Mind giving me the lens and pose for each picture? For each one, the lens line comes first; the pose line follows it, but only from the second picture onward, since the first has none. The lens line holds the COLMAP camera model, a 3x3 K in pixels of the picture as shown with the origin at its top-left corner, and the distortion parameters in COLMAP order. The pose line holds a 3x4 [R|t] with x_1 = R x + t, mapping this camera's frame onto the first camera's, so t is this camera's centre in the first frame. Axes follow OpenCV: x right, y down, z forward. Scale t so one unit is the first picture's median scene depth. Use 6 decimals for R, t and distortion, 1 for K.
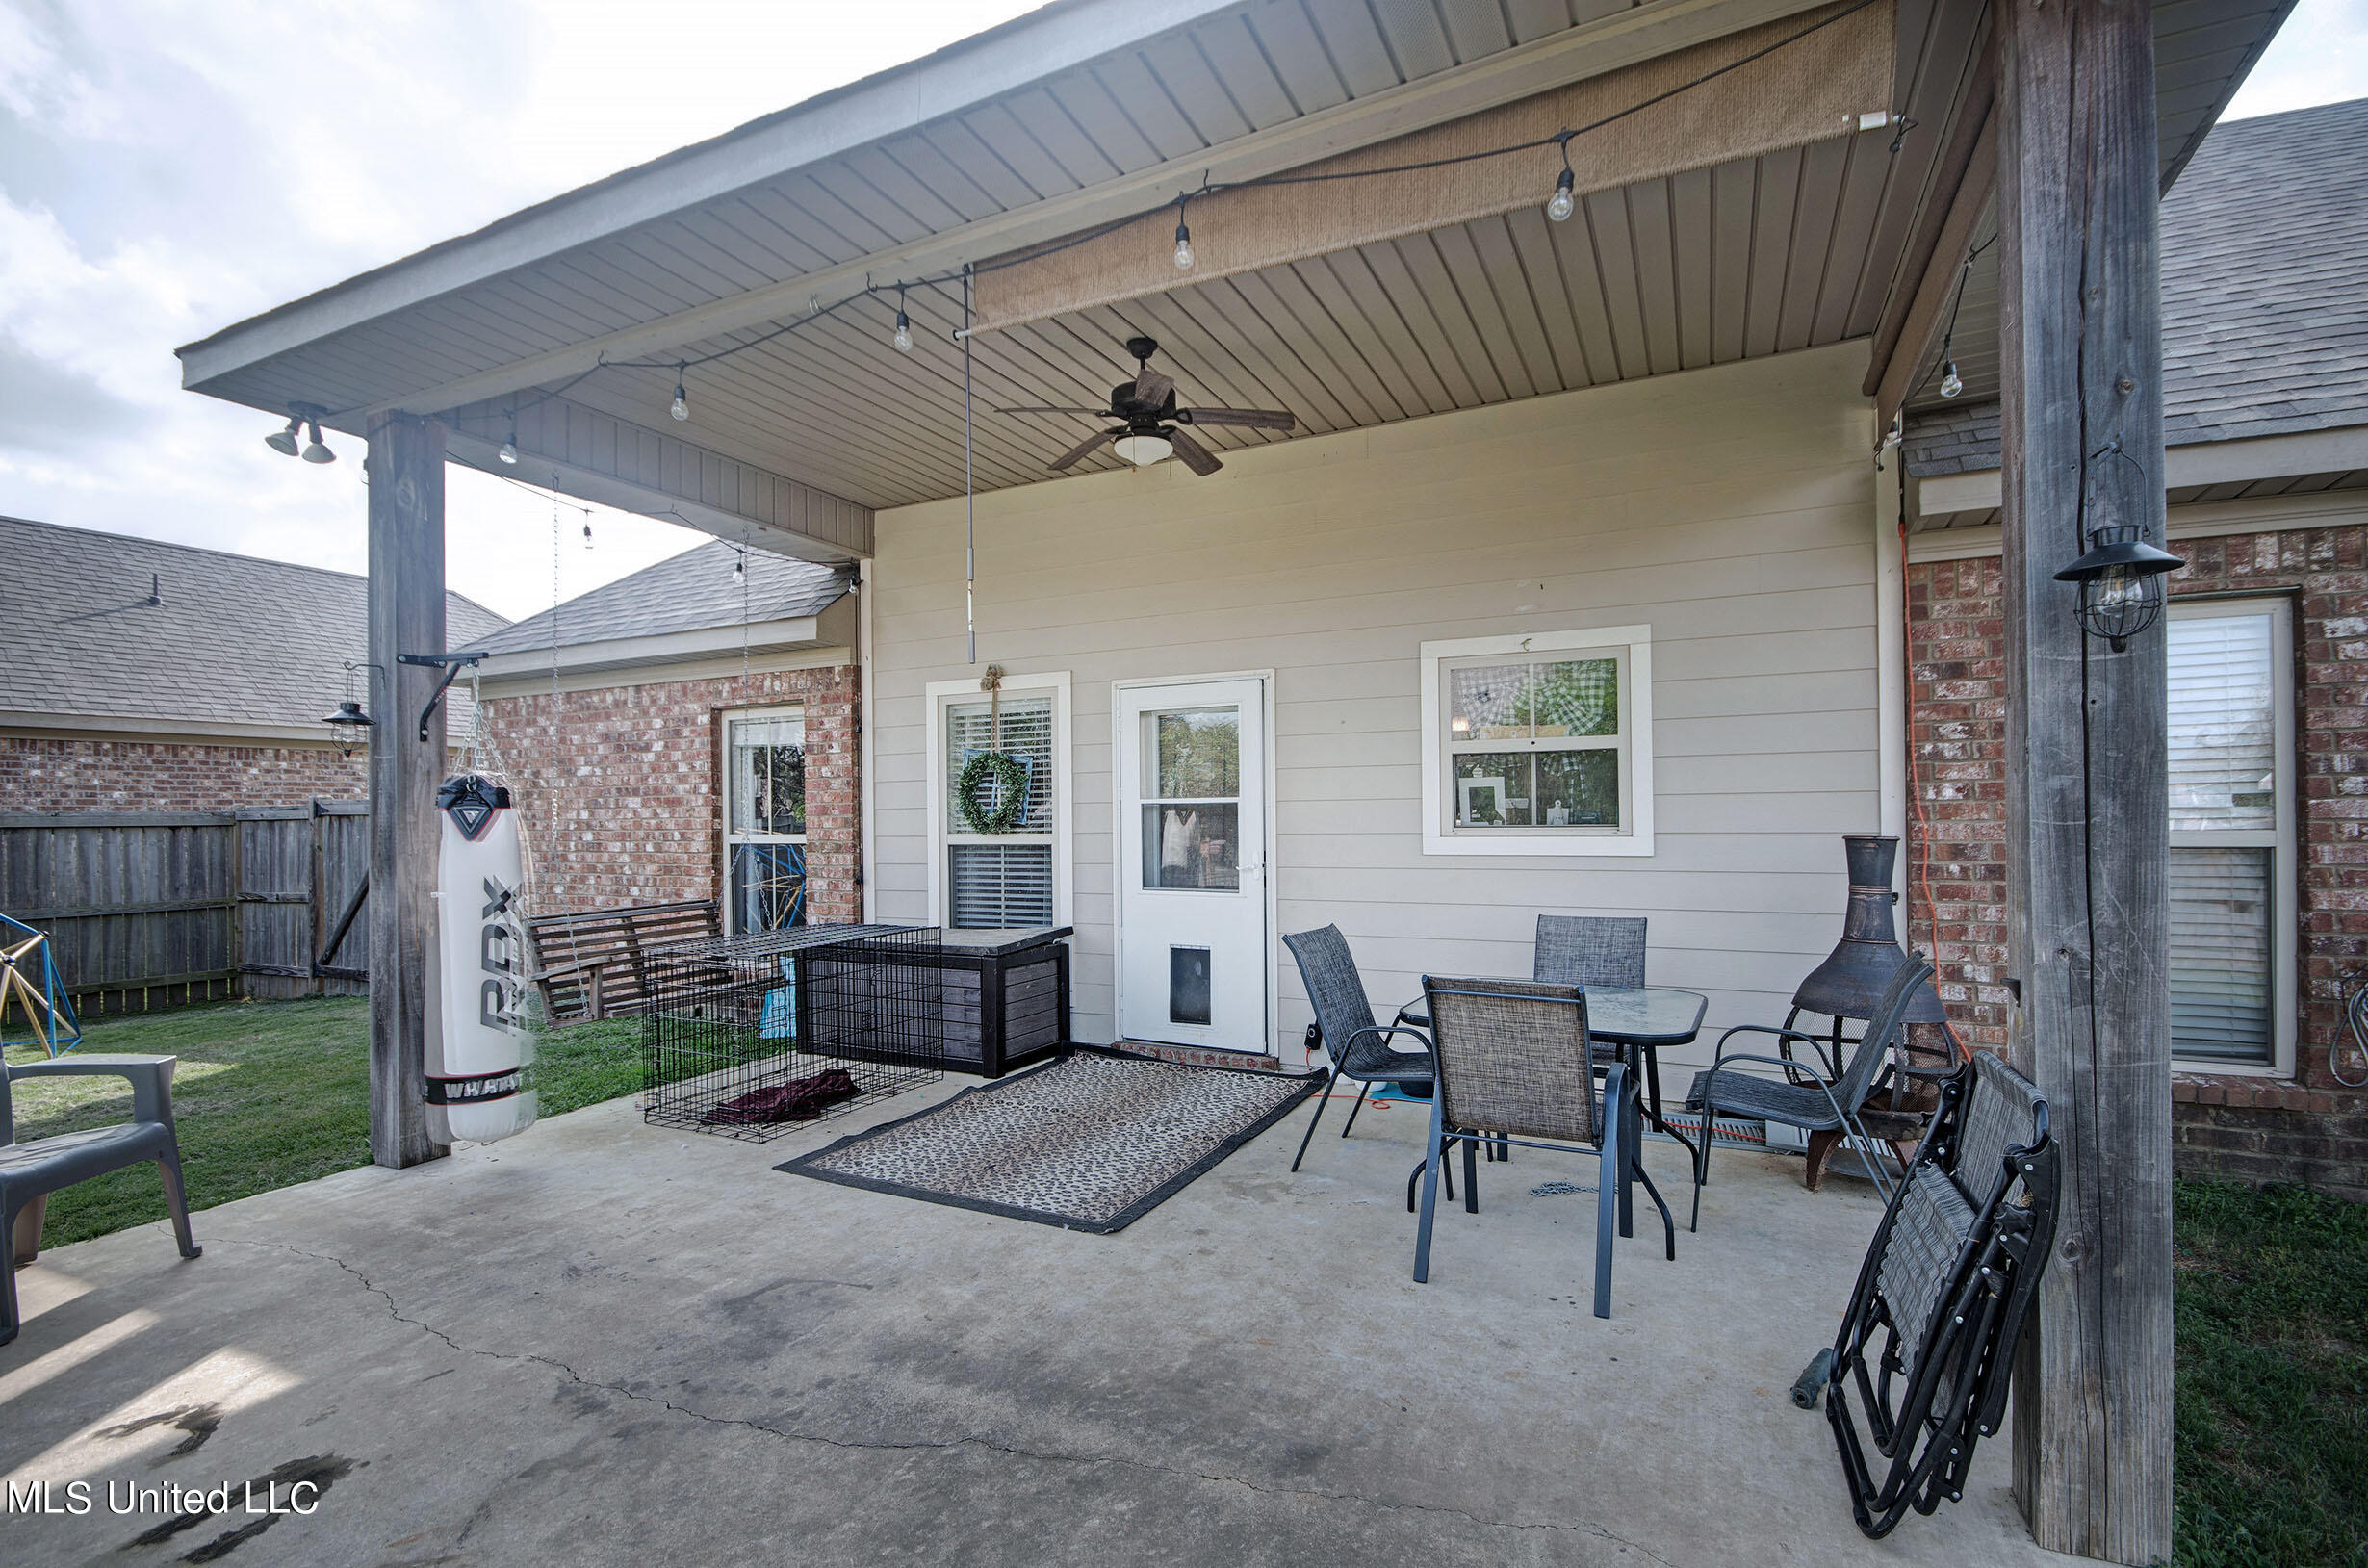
lens RADIAL K [[1076.2, 0, 1185.6], [0, 1076.2, 804.4], [0, 0, 1]] dist [-0.003935, -0.000231]
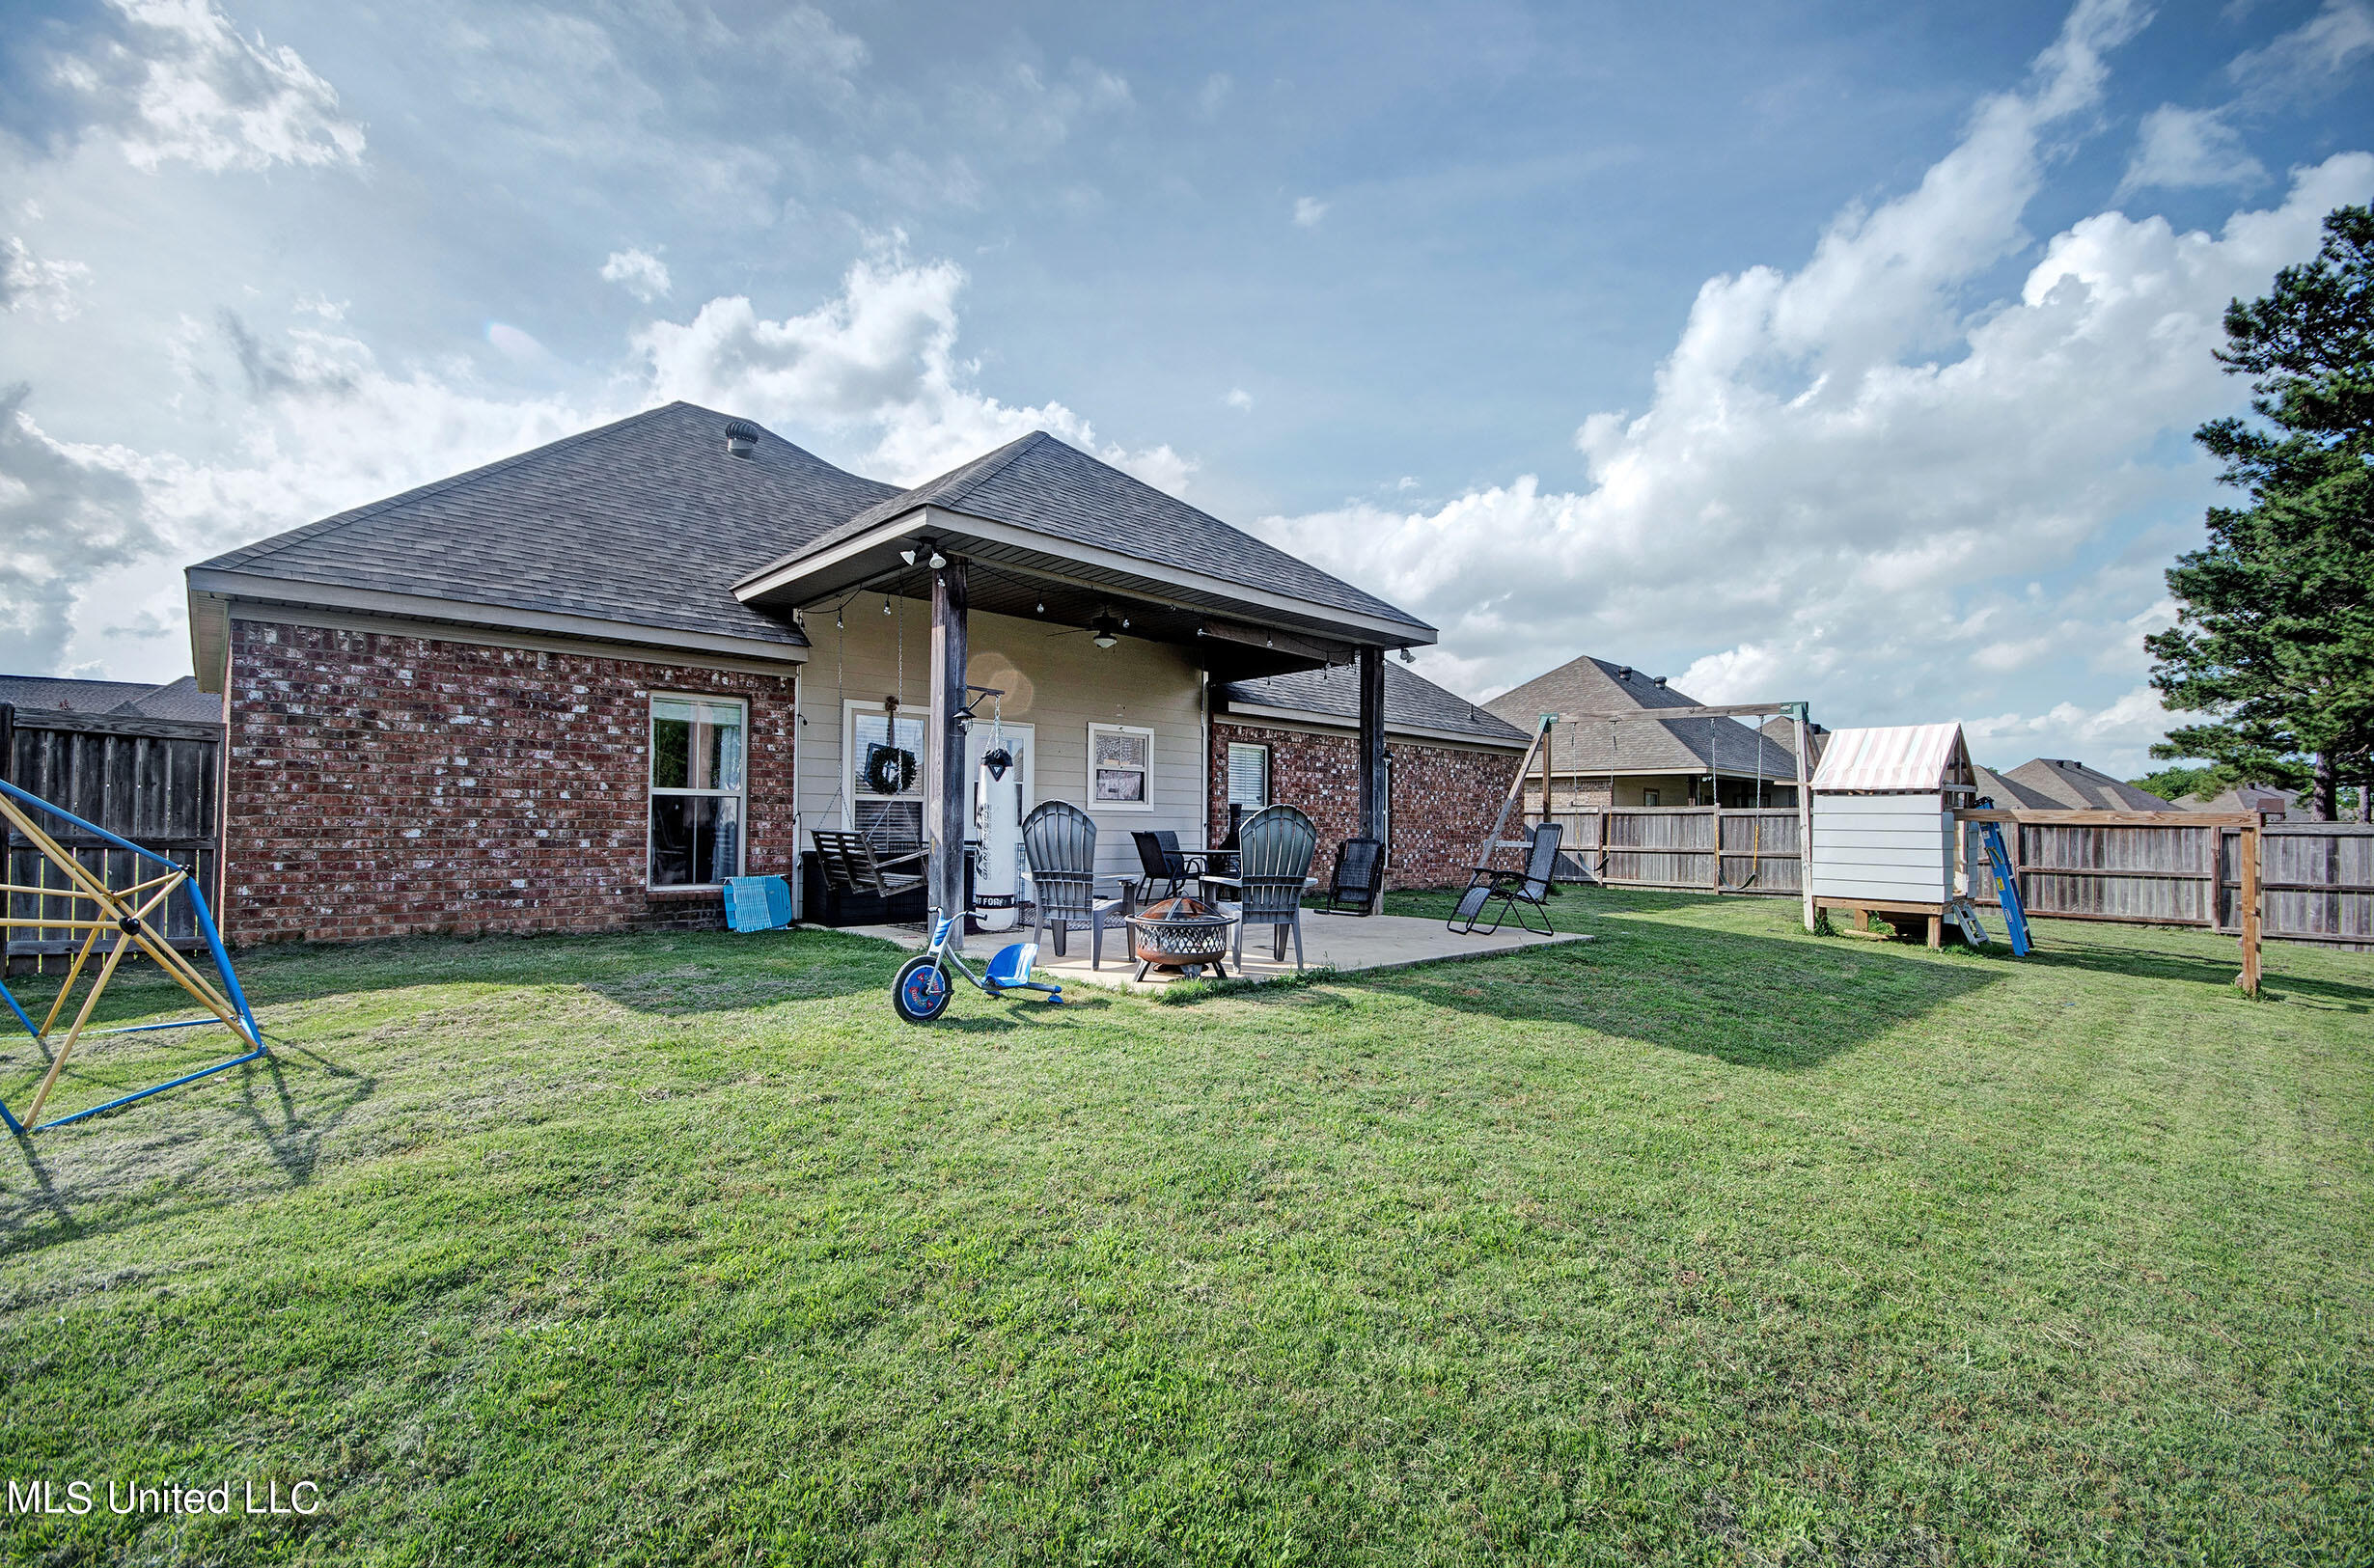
lens RADIAL K [[1034.8, 0, 1187.5], [0, 1034.8, 795.3], [0, 0, 1]] dist [0.000678, 0.000031]
pose [[0.350874, 0.046317, 0.935277, -1.305106], [-0.018858, 0.998923, -0.042394, 0.075011], [-0.936233, -0.002763, 0.351369, -0.016882]]
